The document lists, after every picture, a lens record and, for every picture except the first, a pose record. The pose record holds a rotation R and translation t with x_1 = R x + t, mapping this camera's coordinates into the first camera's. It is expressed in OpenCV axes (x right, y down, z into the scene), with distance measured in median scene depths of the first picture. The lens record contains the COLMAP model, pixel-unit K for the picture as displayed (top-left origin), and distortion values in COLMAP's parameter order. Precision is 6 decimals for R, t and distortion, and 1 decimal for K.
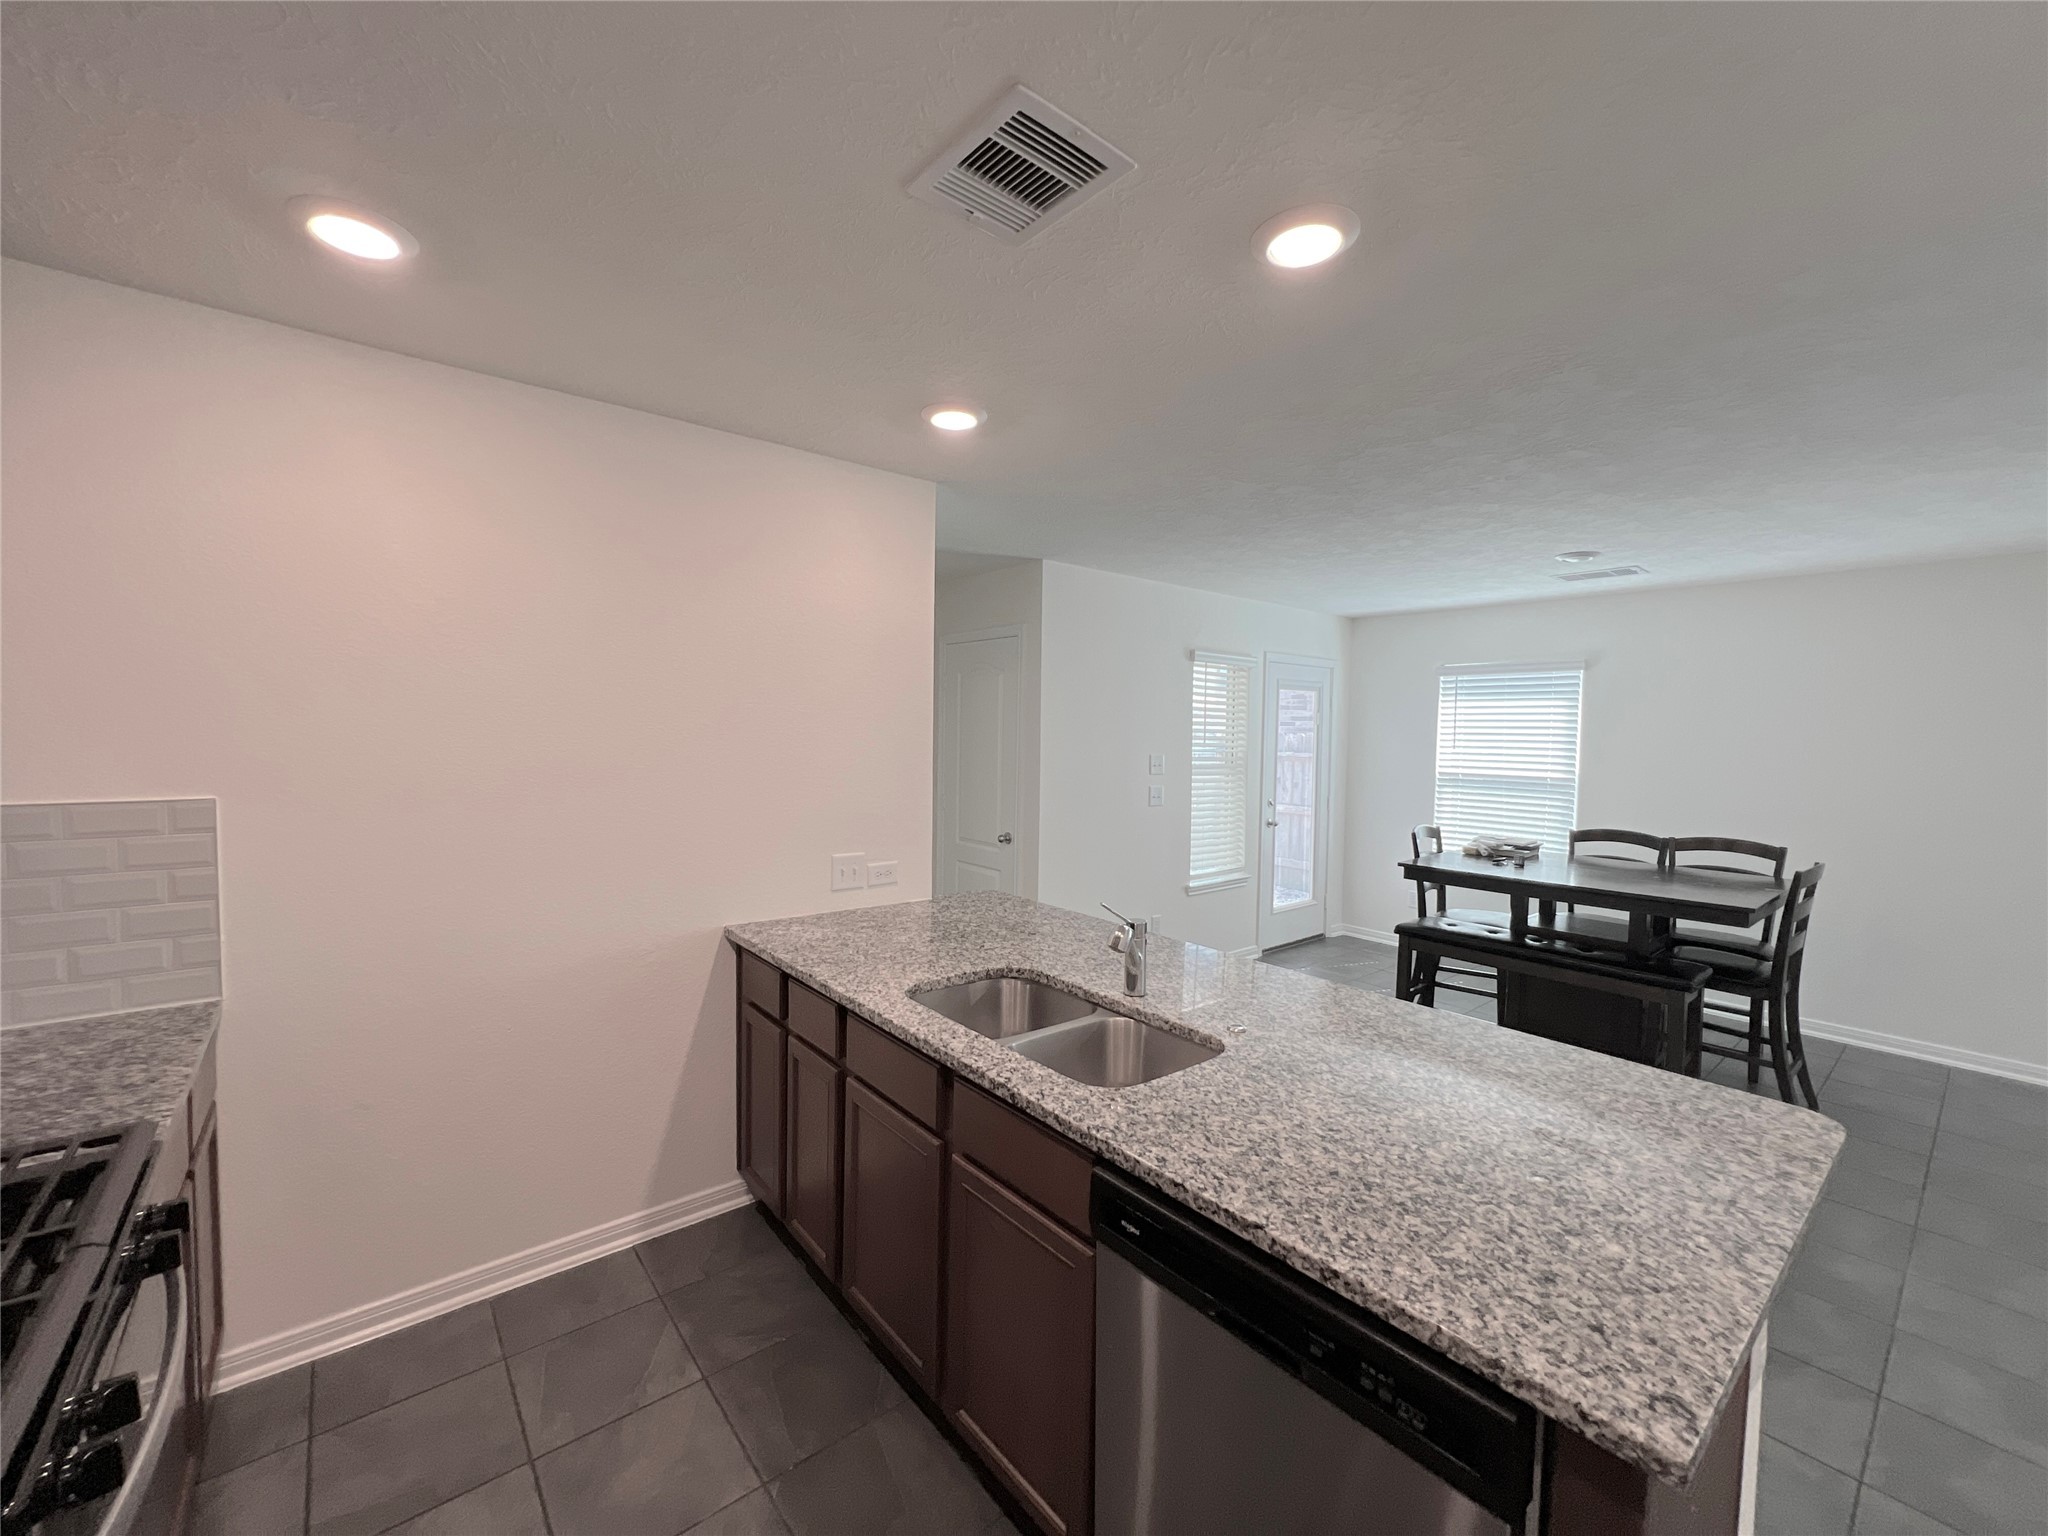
lens RADIAL K [[825.2, 0, 1018.2], [0, 825.2, 771.1], [0, 0, 1]] dist [-0.004178, 0.001149]
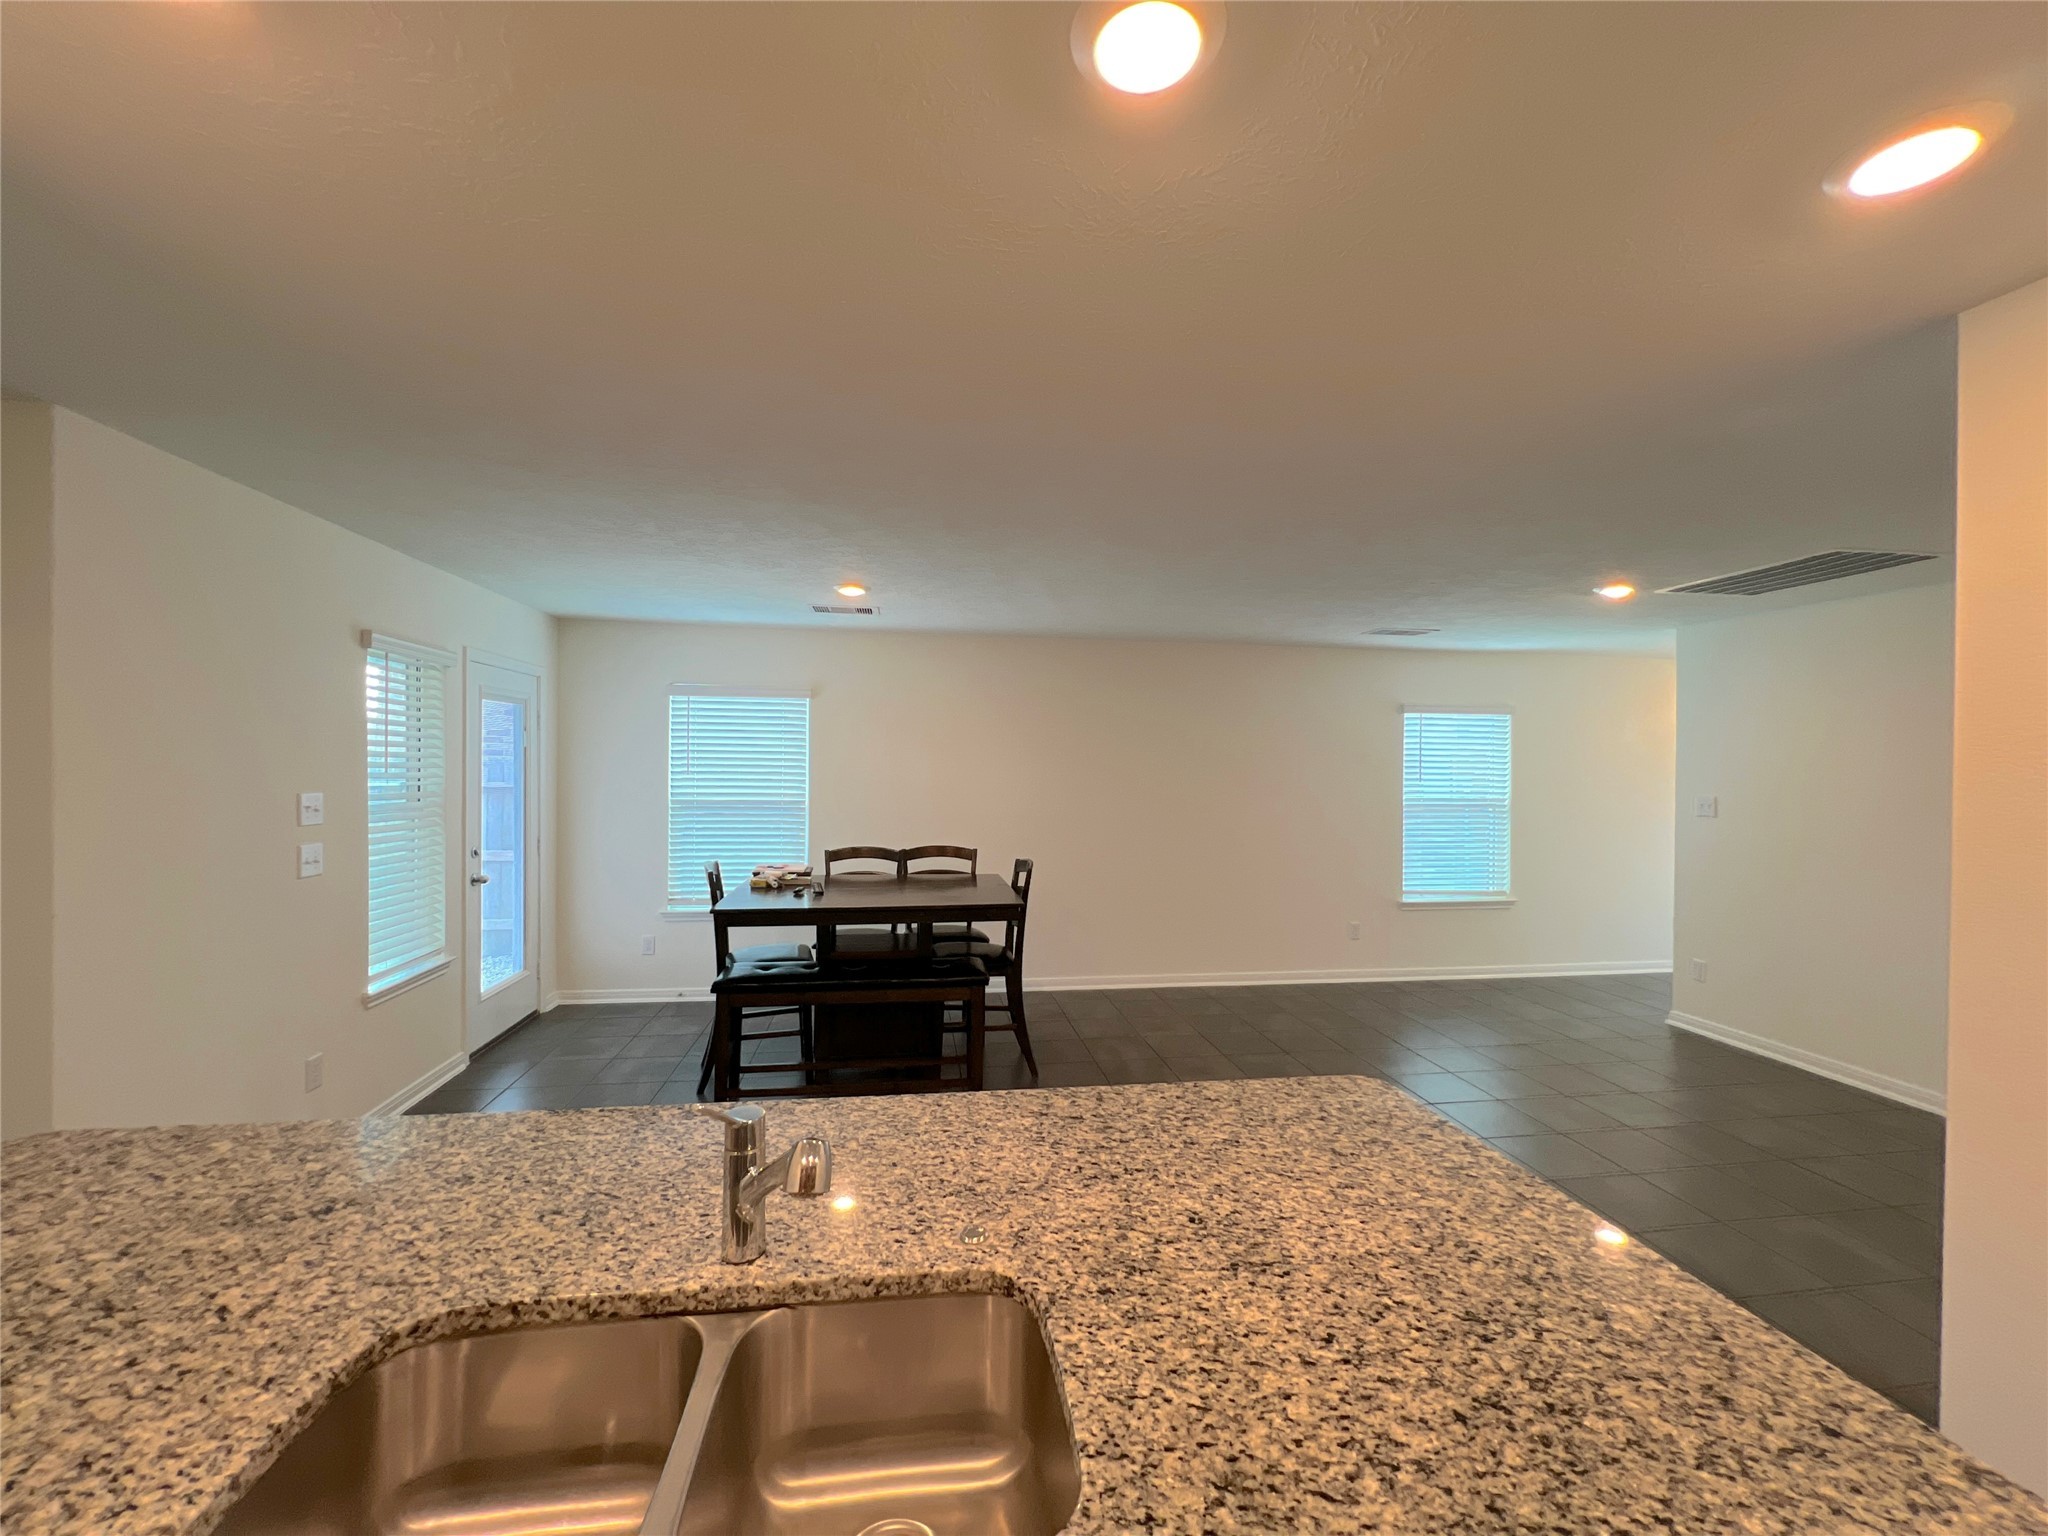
lens RADIAL K [[825.2, 0, 1034.0], [0, 825.2, 772.1], [0, 0, 1]] dist [-0.004178, 0.001149]
pose [[0.504844, -0.015778, 0.863066, -0.107847], [0.038892, 0.999233, -0.004482, -0.015121], [-0.862334, 0.035829, 0.505071, 0.276386]]
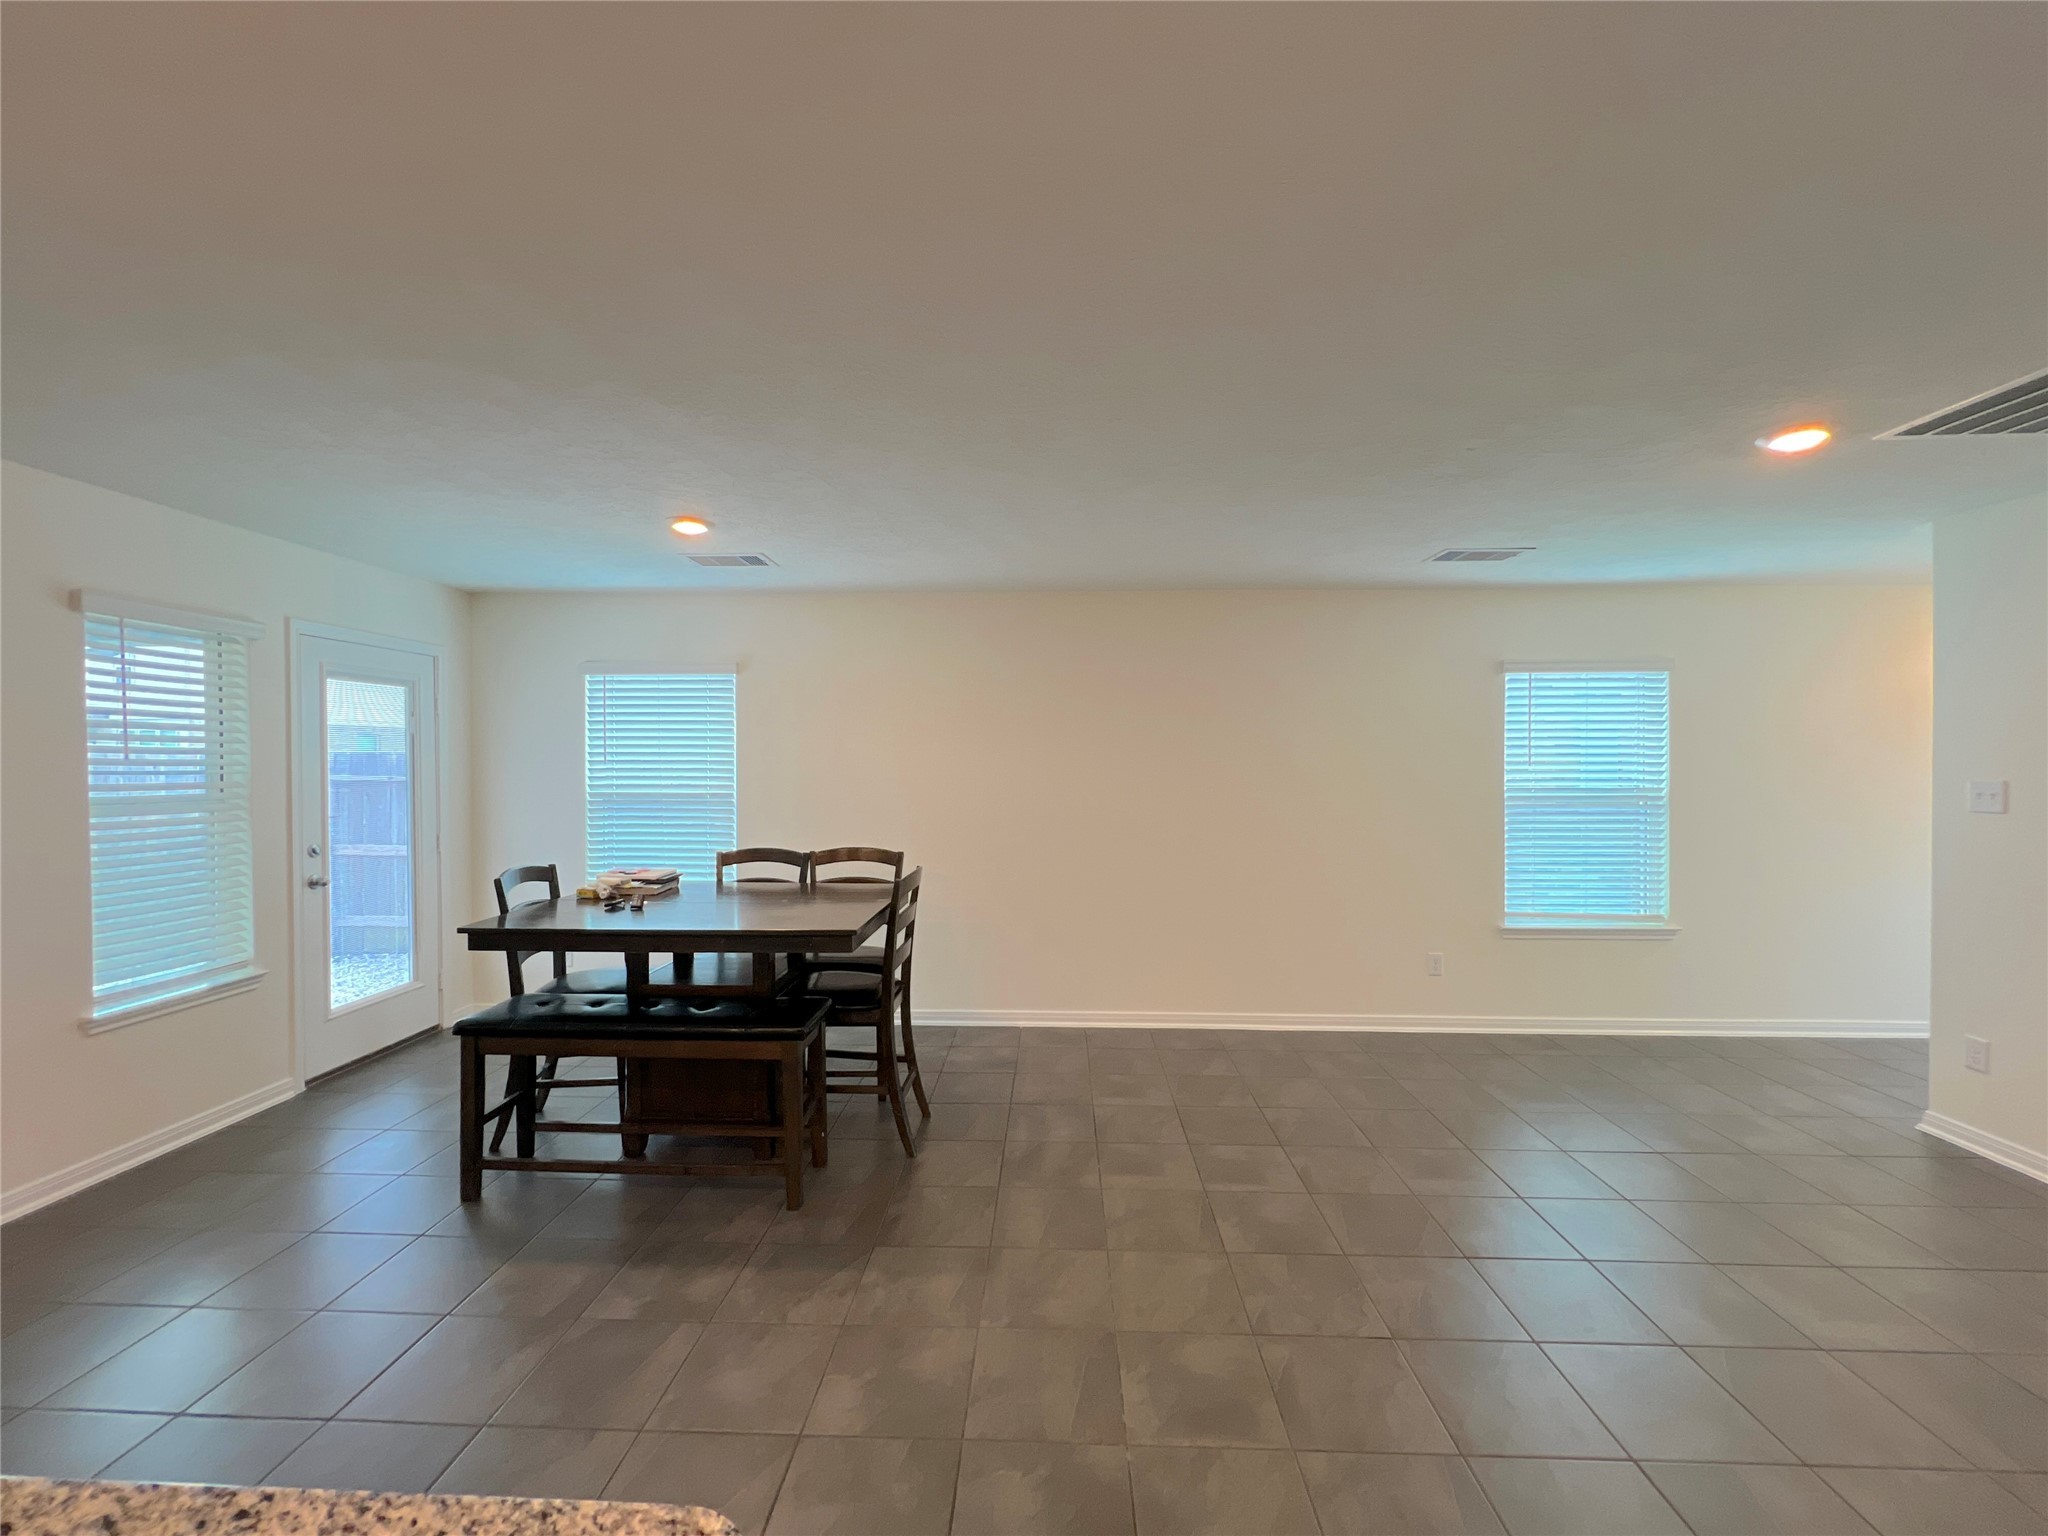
lens RADIAL K [[825.2, 0, 1032.5], [0, 825.2, 767.6], [0, 0, 1]] dist [-0.004178, 0.001149]
pose [[0.657318, -0.020463, 0.753335, 0.269894], [0.046308, 0.998839, -0.013274, 0.010119], [-0.752189, 0.043611, 0.657503, 0.202287]]
